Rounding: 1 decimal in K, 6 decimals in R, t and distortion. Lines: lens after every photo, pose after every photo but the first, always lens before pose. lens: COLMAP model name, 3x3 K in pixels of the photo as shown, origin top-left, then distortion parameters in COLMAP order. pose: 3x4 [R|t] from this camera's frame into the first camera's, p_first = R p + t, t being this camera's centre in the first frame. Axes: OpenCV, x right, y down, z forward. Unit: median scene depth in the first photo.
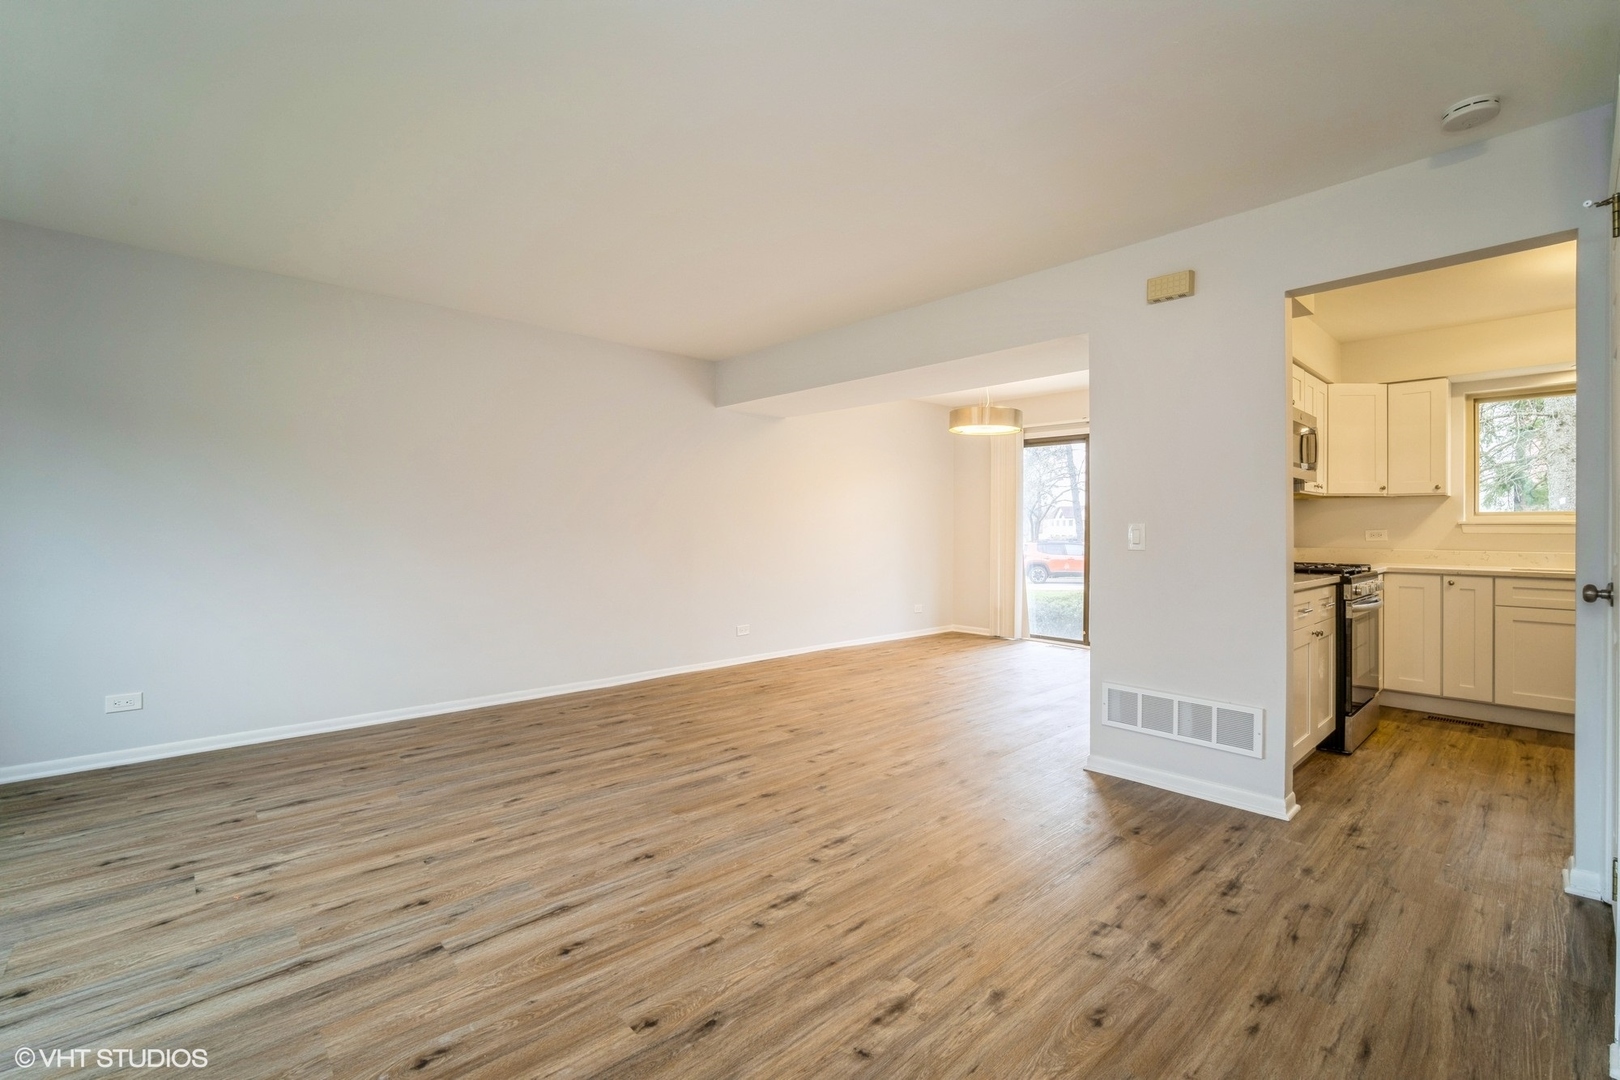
lens RADIAL K [[700.9, 0, 814.3], [0, 700.9, 522.7], [0, 0, 1]] dist [-0.009965, 0.003972]
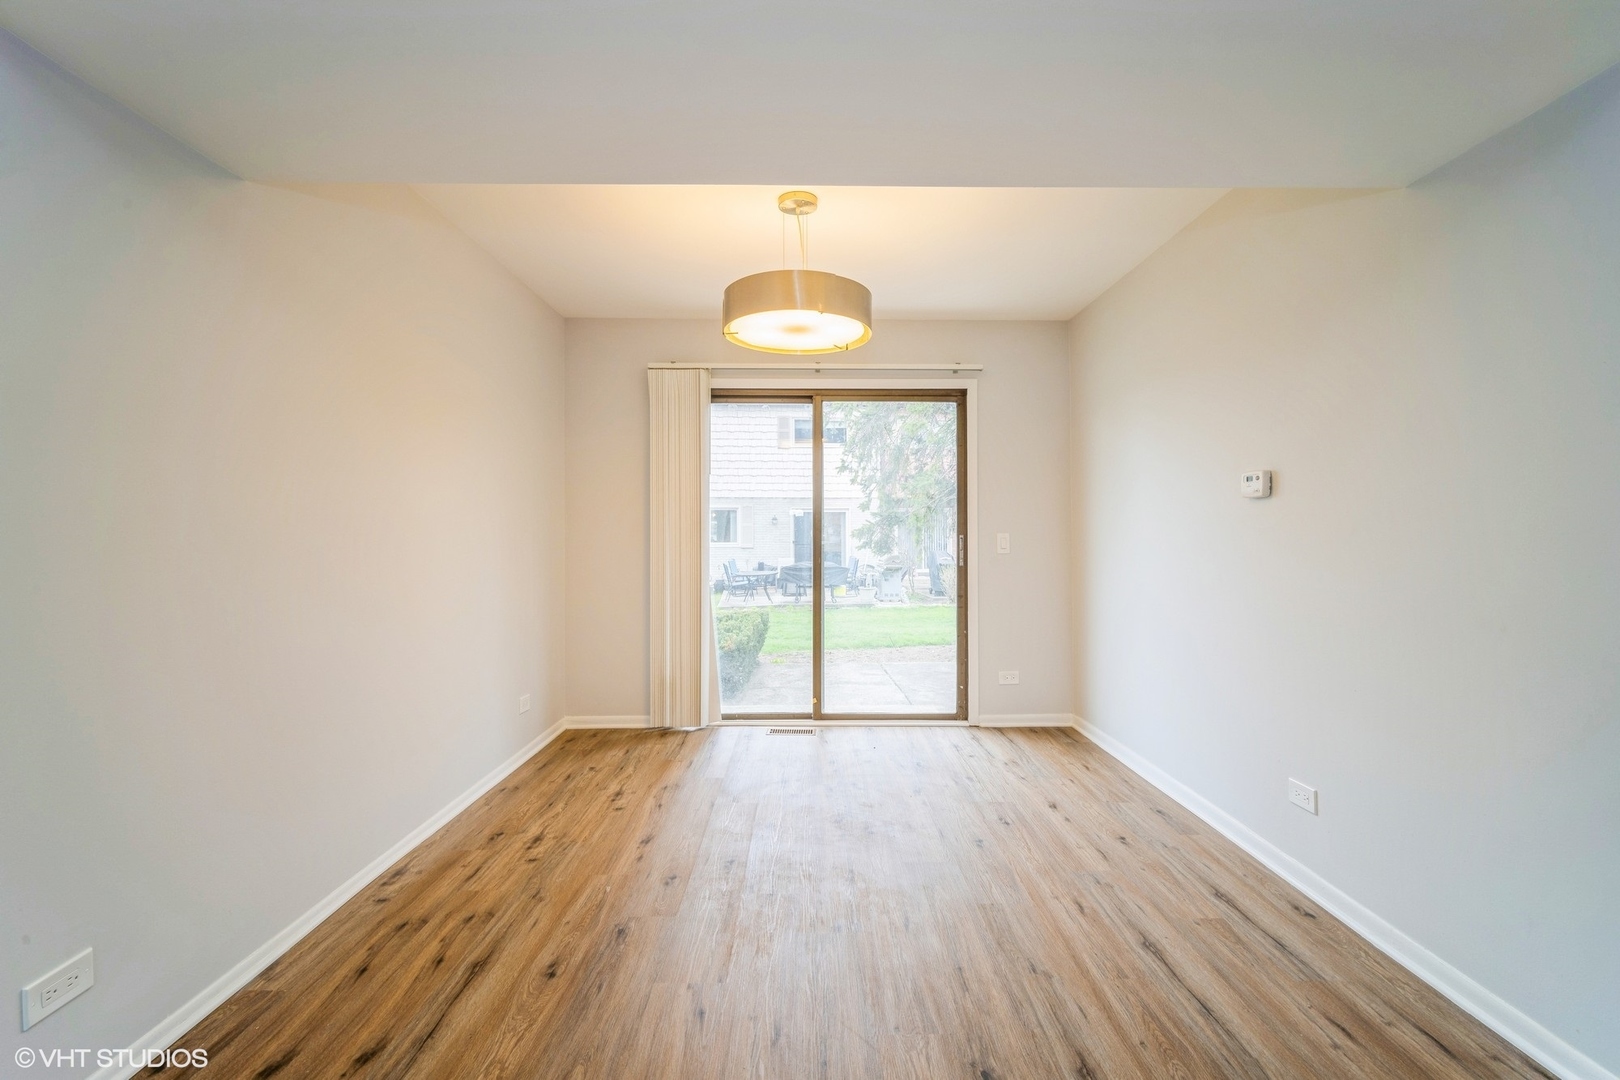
lens RADIAL K [[708.2, 0, 811.5], [0, 708.2, 529.3], [0, 0, 1]] dist [-0.005548, 0.000450]
pose [[0.673031, -0.004630, 0.739600, -0.251946], [0.005266, 0.999985, 0.001468, 0.001931], [-0.739596, 0.002907, 0.673045, 1.546221]]
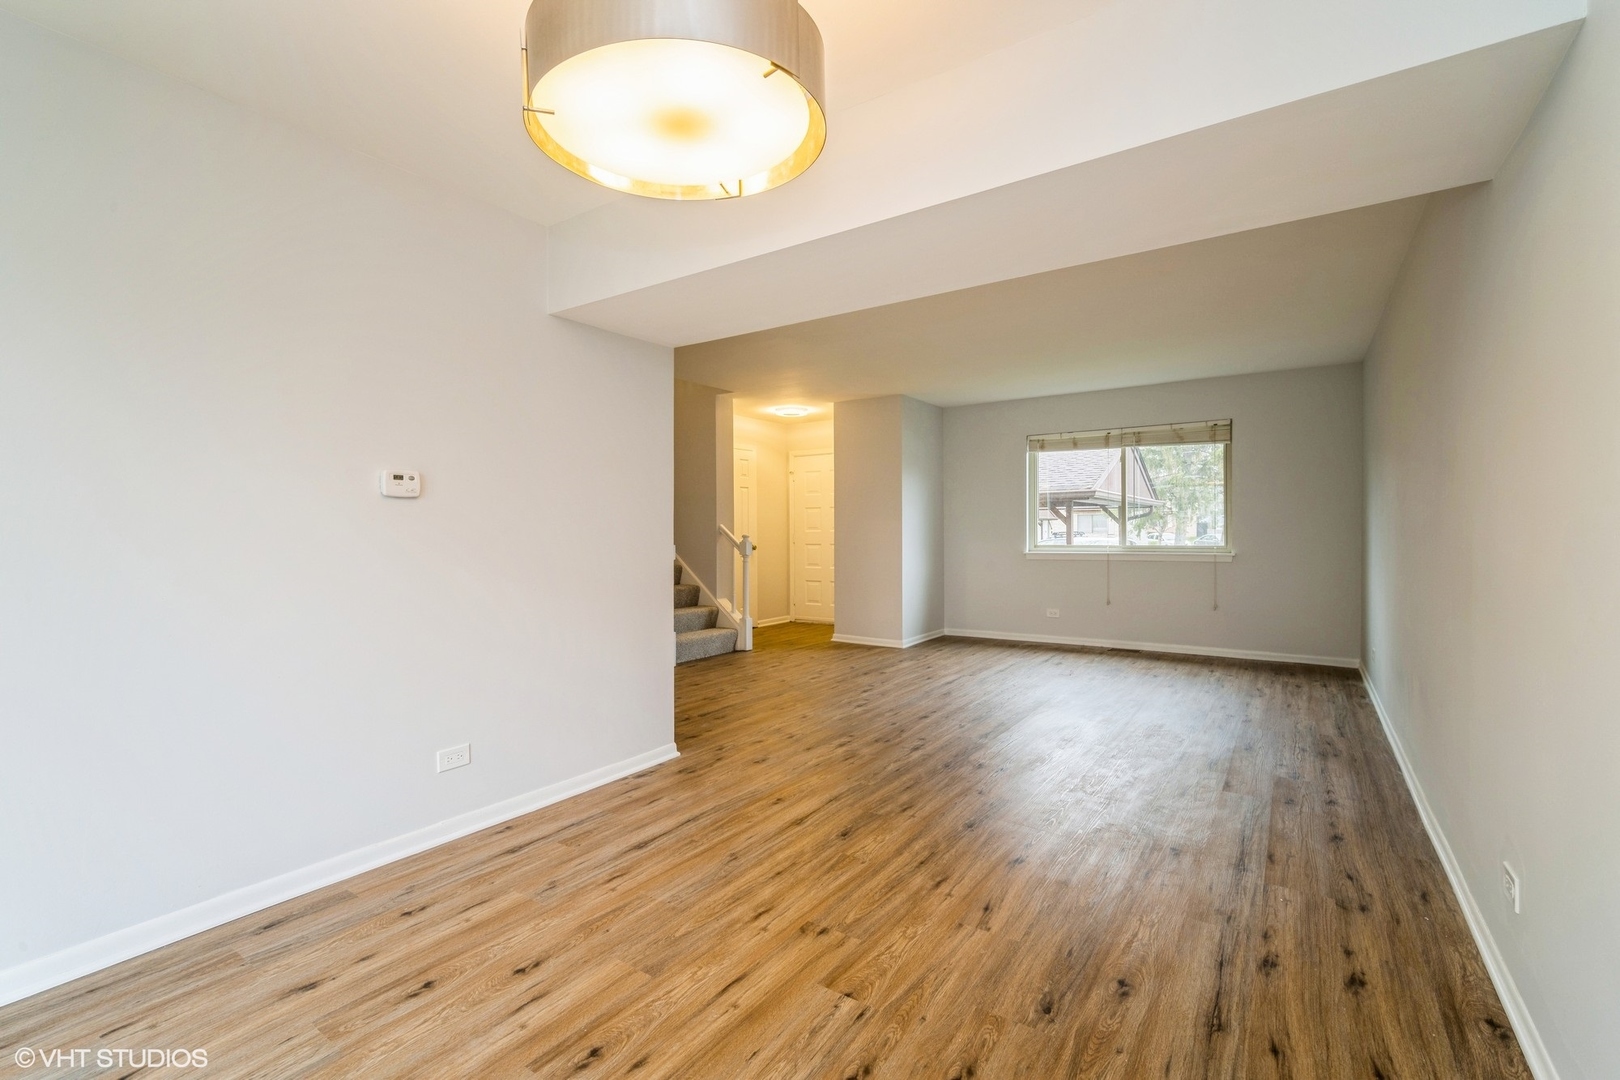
lens RADIAL K [[708.2, 0, 813.8], [0, 708.2, 541.1], [0, 0, 1]] dist [-0.005548, 0.000450]
pose [[-0.975058, 0.003461, -0.221924, 0.581826], [0.001418, 0.999955, 0.009363, 0.016467], [0.221946, 0.008815, -0.975019, 2.888195]]
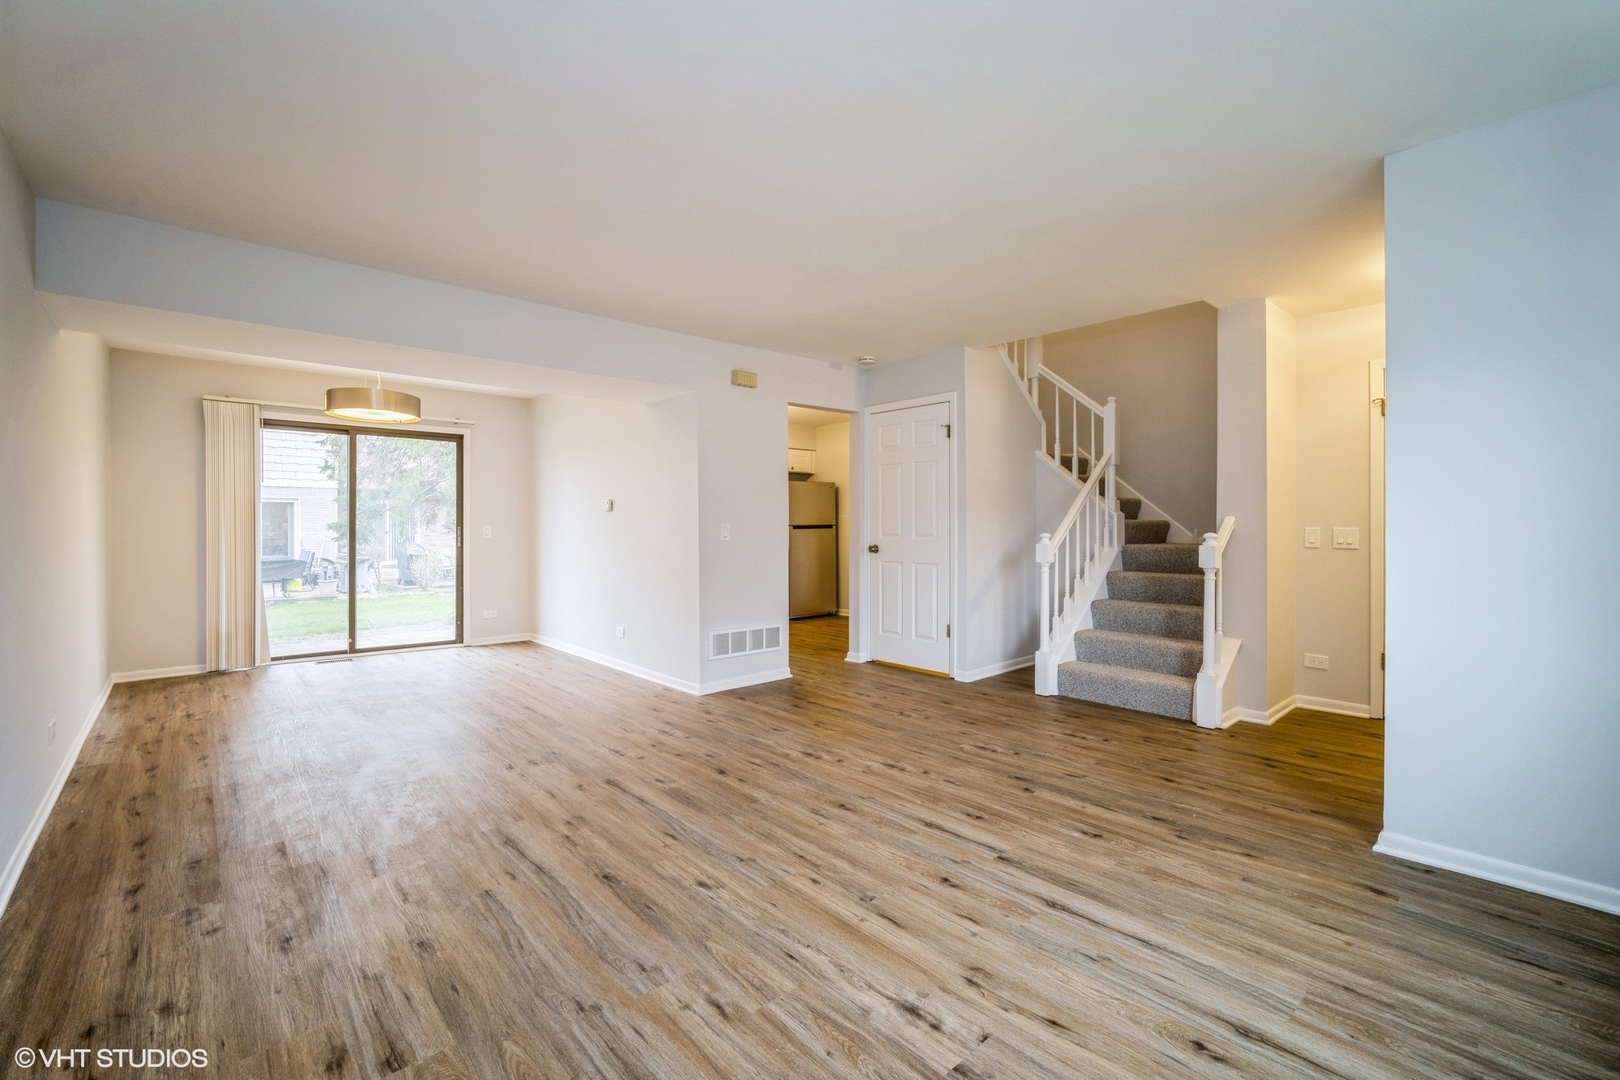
lens RADIAL K [[700.9, 0, 804.4], [0, 700.9, 527.1], [0, 0, 1]] dist [-0.009965, 0.003972]
pose [[0.023353, -0.008003, 0.999695, -1.417807], [-0.004128, 0.999959, 0.008102, -0.006249], [-0.999719, -0.004316, 0.023319, 1.033160]]
